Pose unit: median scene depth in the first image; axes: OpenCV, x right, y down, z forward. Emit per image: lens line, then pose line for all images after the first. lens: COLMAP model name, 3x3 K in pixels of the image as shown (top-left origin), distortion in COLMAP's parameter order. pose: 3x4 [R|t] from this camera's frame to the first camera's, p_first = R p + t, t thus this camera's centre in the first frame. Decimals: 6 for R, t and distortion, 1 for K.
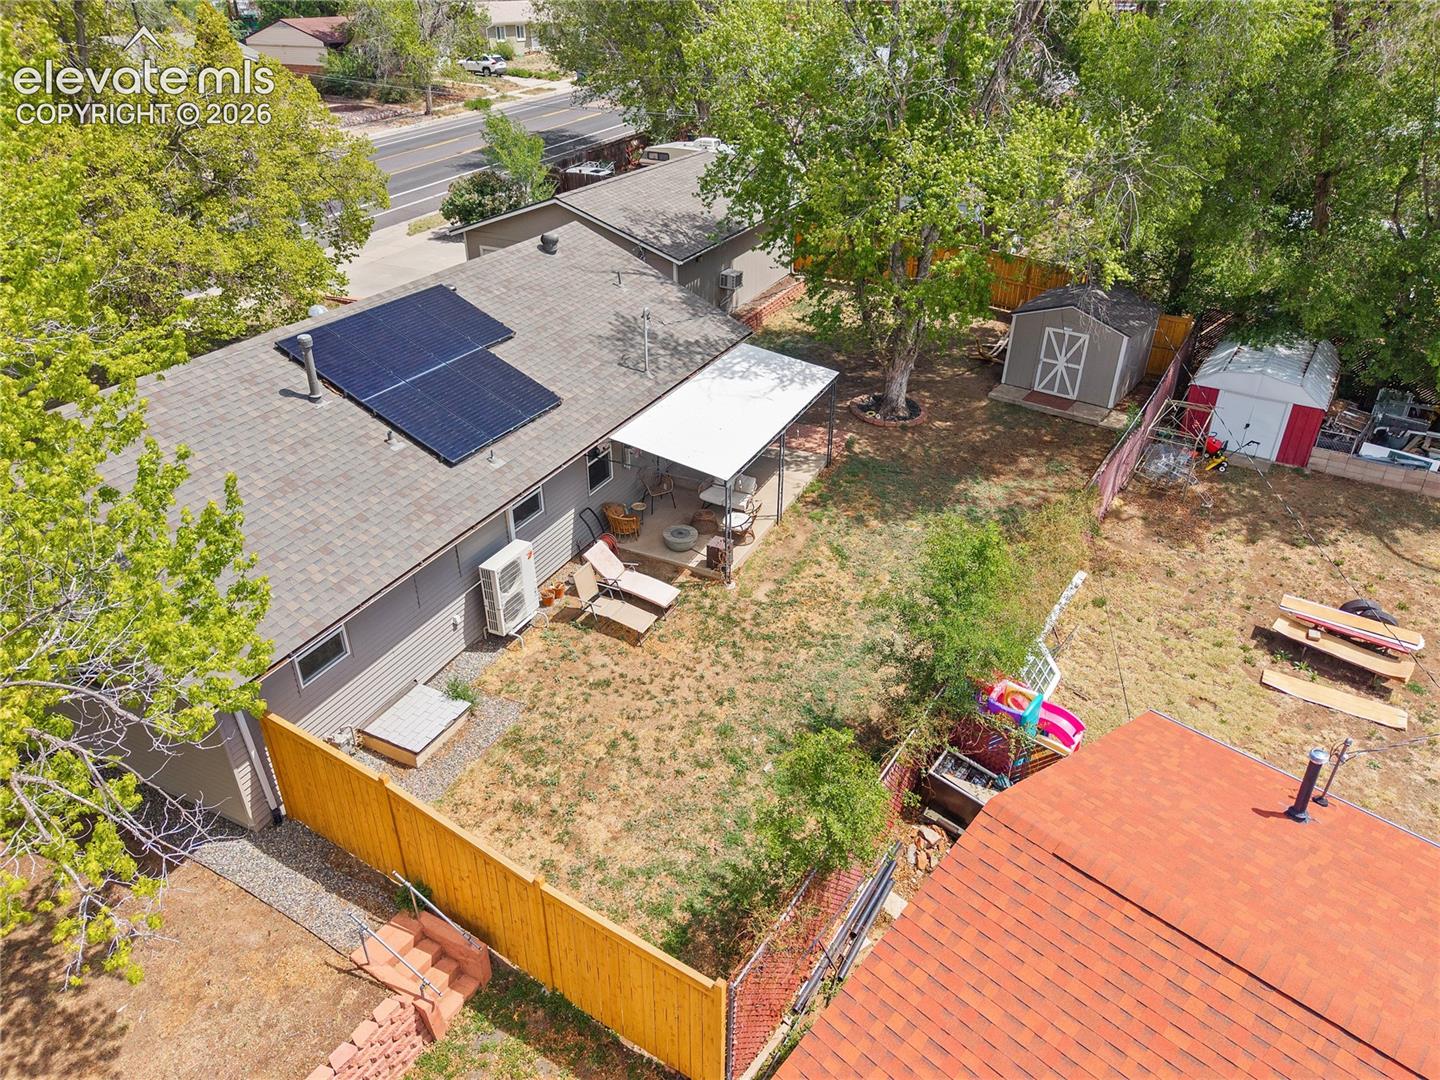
lens RADIAL K [[957.3, 0, 726.5], [0, 957.3, 544.4], [0, 0, 1]] dist [0.083458, -0.126493]
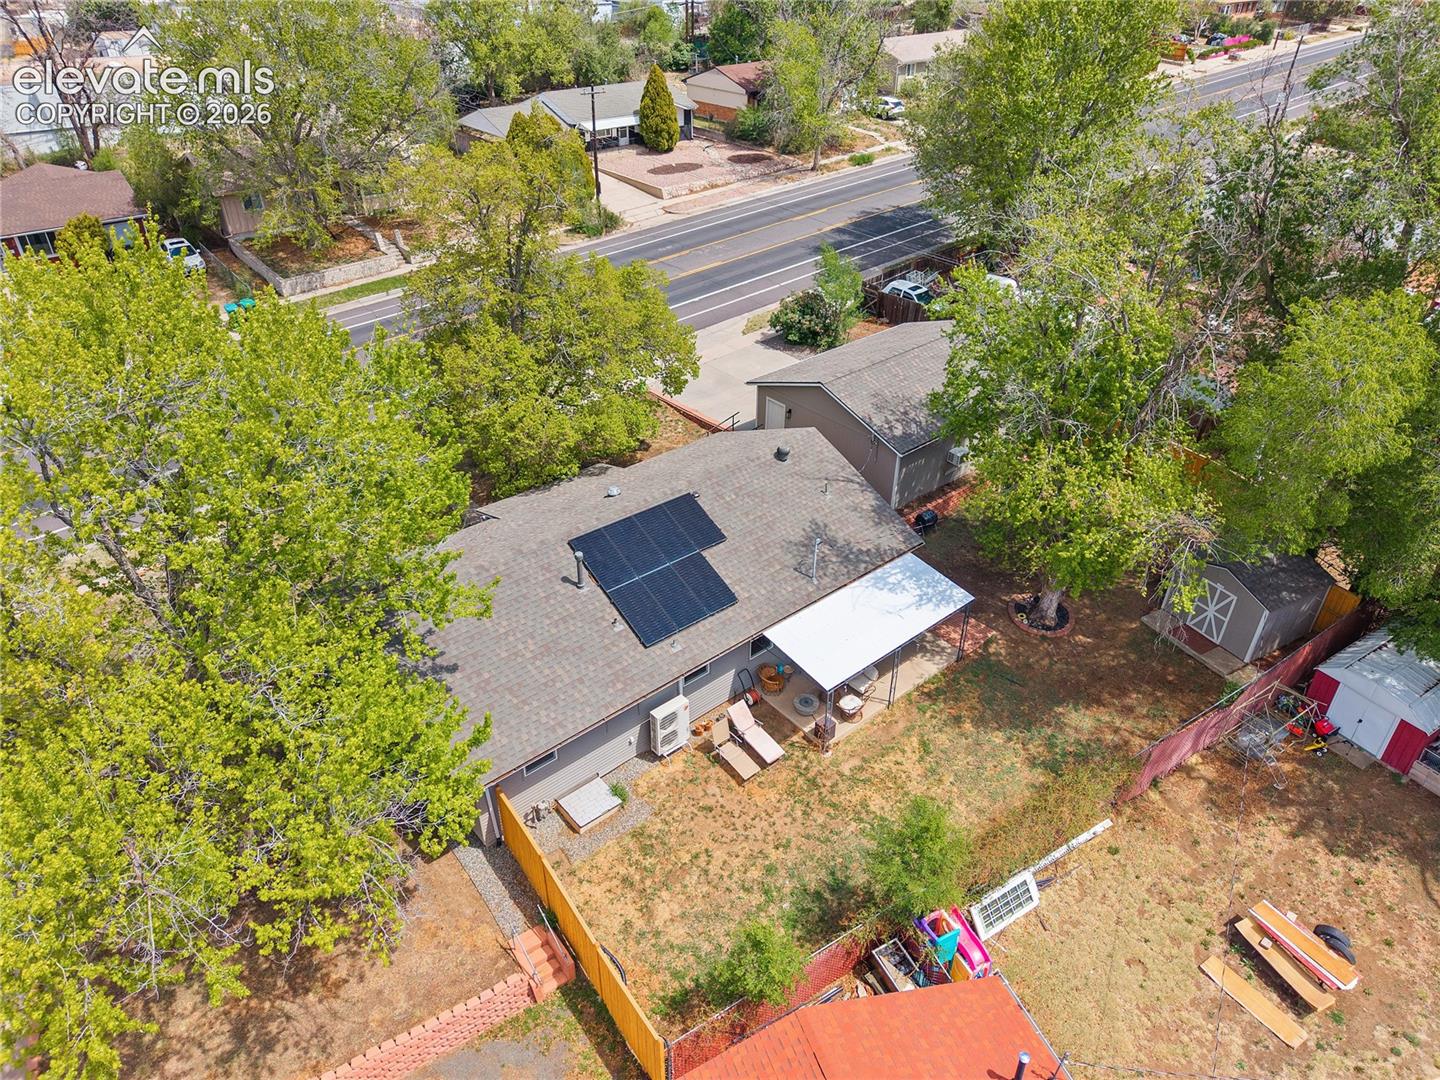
lens RADIAL K [[962.7, 0, 714.0], [0, 962.7, 540.7], [0, 0, 1]] dist [0.021778, -0.024301]
pose [[0.912303, 0.219898, -0.345468, 0.278516], [-0.205545, 0.975523, 0.078143, -0.345987], [0.354196, -0.000281, 0.935171, -0.371121]]
